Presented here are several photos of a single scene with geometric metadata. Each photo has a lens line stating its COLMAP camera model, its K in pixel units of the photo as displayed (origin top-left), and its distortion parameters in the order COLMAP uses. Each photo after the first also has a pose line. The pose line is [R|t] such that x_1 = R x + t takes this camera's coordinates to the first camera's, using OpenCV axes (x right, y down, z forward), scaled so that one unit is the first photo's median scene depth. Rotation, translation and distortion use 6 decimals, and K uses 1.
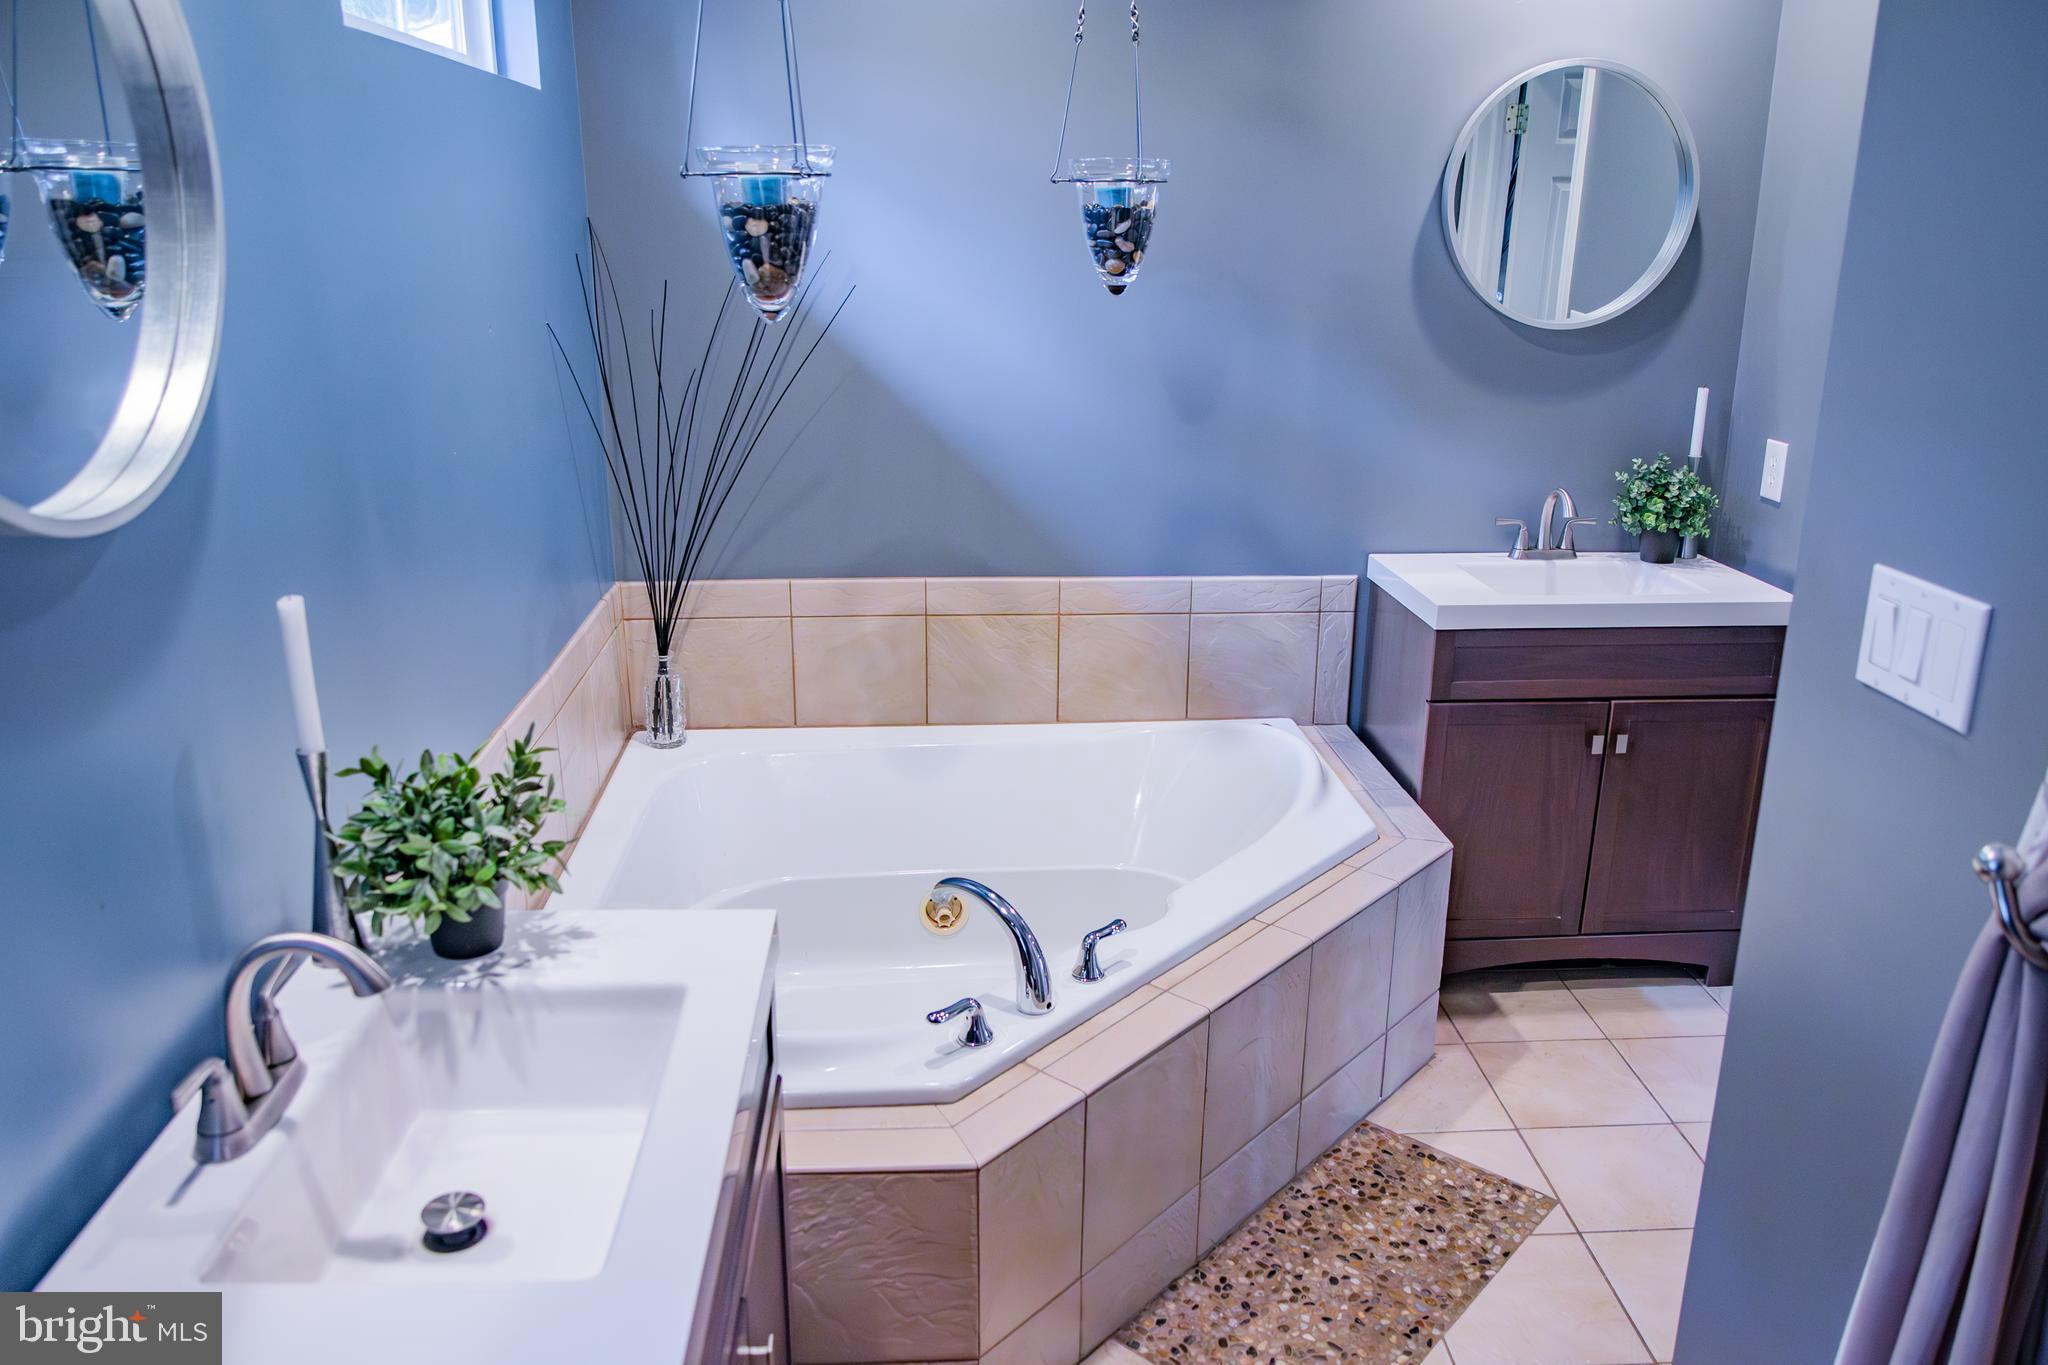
lens RADIAL K [[1533.0, 0, 1026.9], [0, 1533.0, 690.5], [0, 0, 1]] dist [-0.045141, 0.014630]
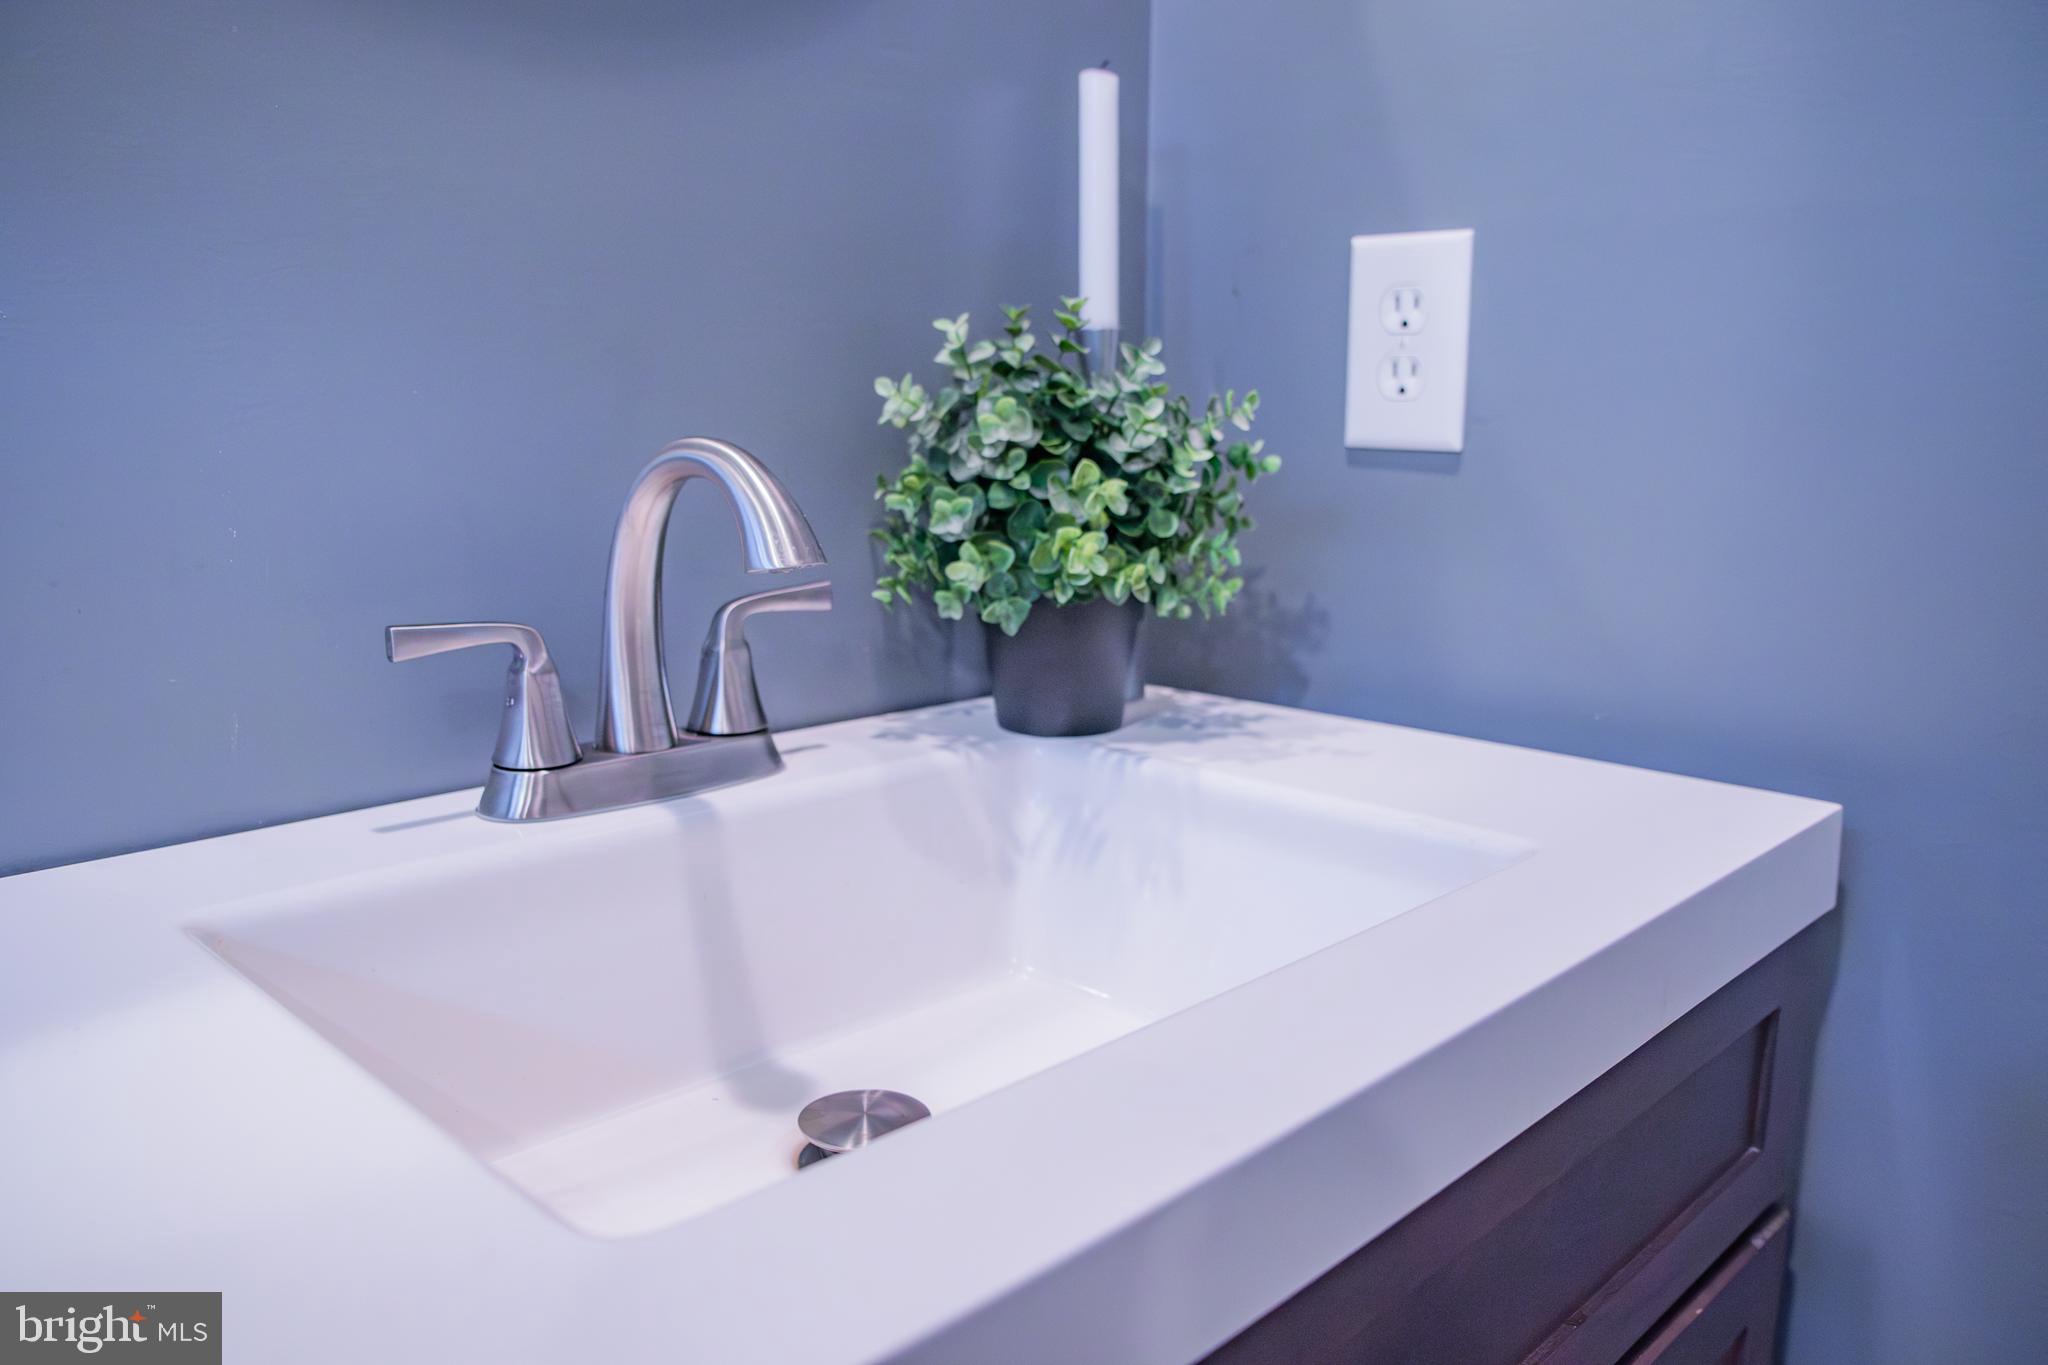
lens RADIAL K [[1533.0, 0, 1031.3], [0, 1533.0, 683.3], [0, 0, 1]] dist [-0.045141, 0.014630]
pose [[0.746823, -0.120904, 0.653940, 0.247387], [0.196274, 0.979604, -0.043038, -0.083615], [-0.635399, 0.160493, 0.755321, 0.821270]]
